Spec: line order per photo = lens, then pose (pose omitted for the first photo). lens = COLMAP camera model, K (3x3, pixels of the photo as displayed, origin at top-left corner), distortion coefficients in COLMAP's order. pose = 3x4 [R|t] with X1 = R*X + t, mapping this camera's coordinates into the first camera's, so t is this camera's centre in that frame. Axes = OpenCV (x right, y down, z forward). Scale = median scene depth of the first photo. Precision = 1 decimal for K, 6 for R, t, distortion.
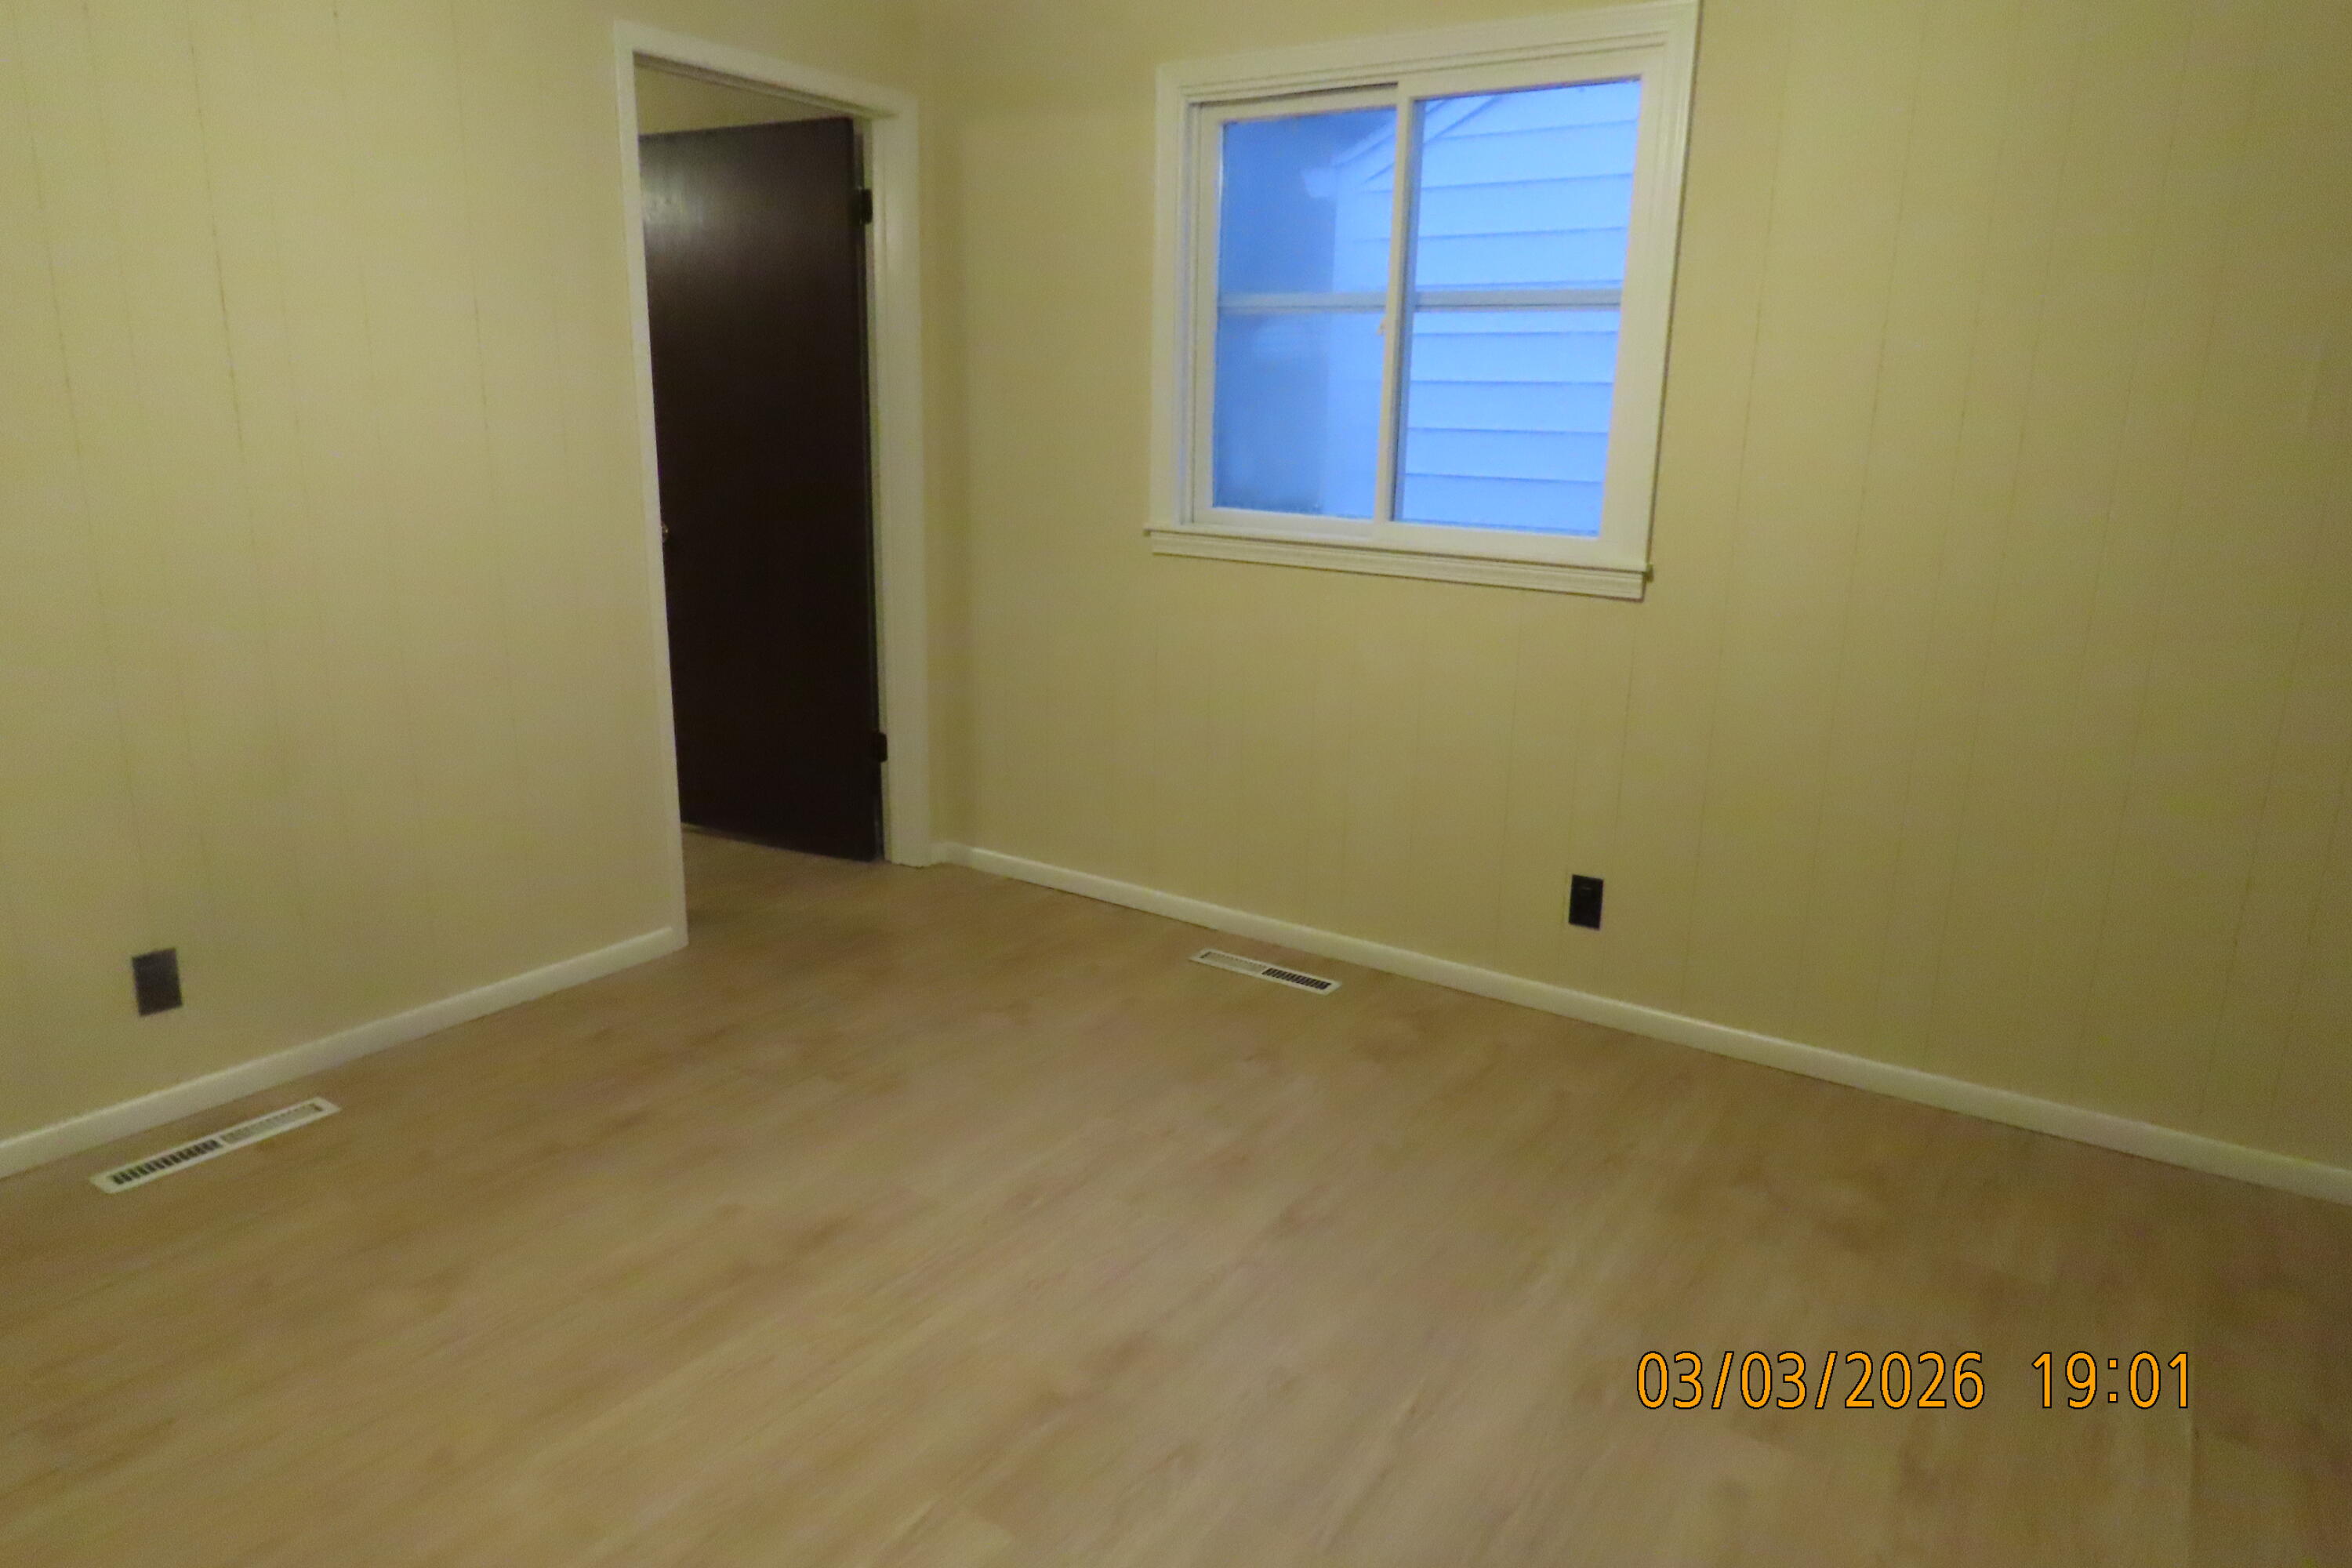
lens RADIAL K [[1485.9, 0, 1176.0], [0, 1485.9, 784.0], [0, 0, 1]] dist [-0.000387, -0.001741]
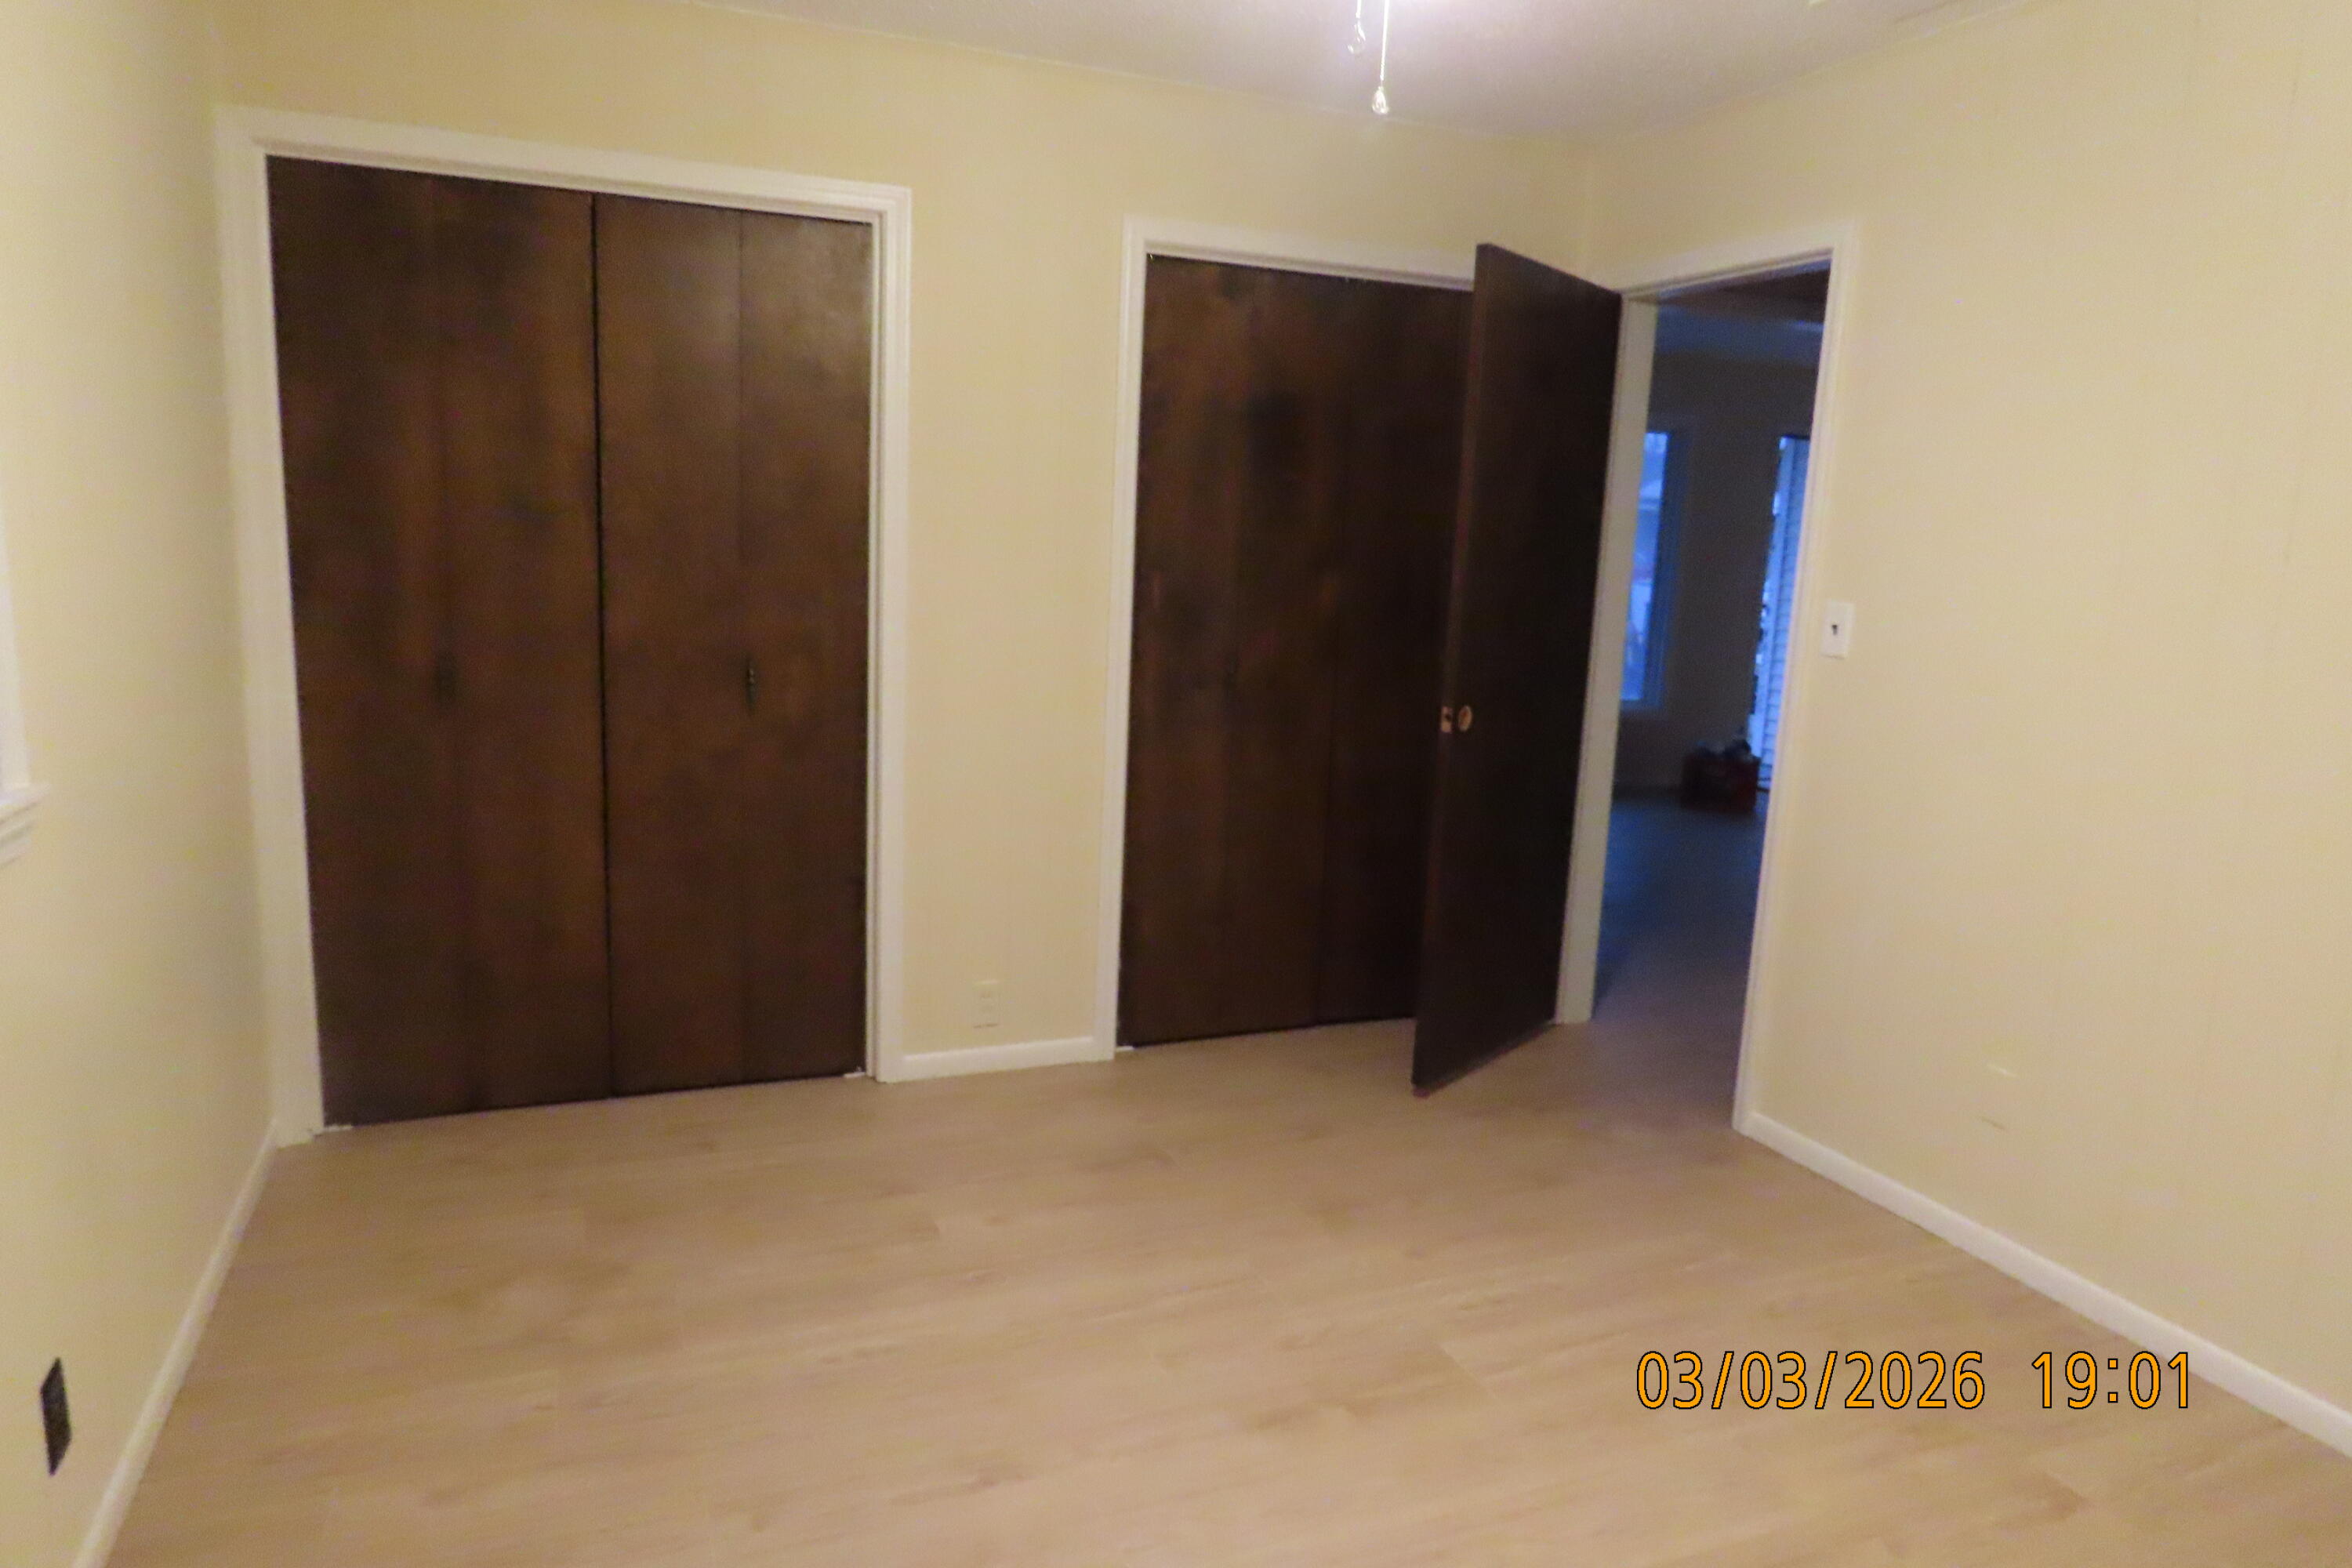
lens RADIAL K [[1485.9, 0, 1176.0], [0, 1485.9, 784.0], [0, 0, 1]] dist [-0.000387, -0.001741]
pose [[-0.832355, -0.150986, 0.533280, -0.447112], [0.081812, 0.918168, 0.387652, -0.437603], [-0.548171, 0.366293, -0.751890, 1.554351]]
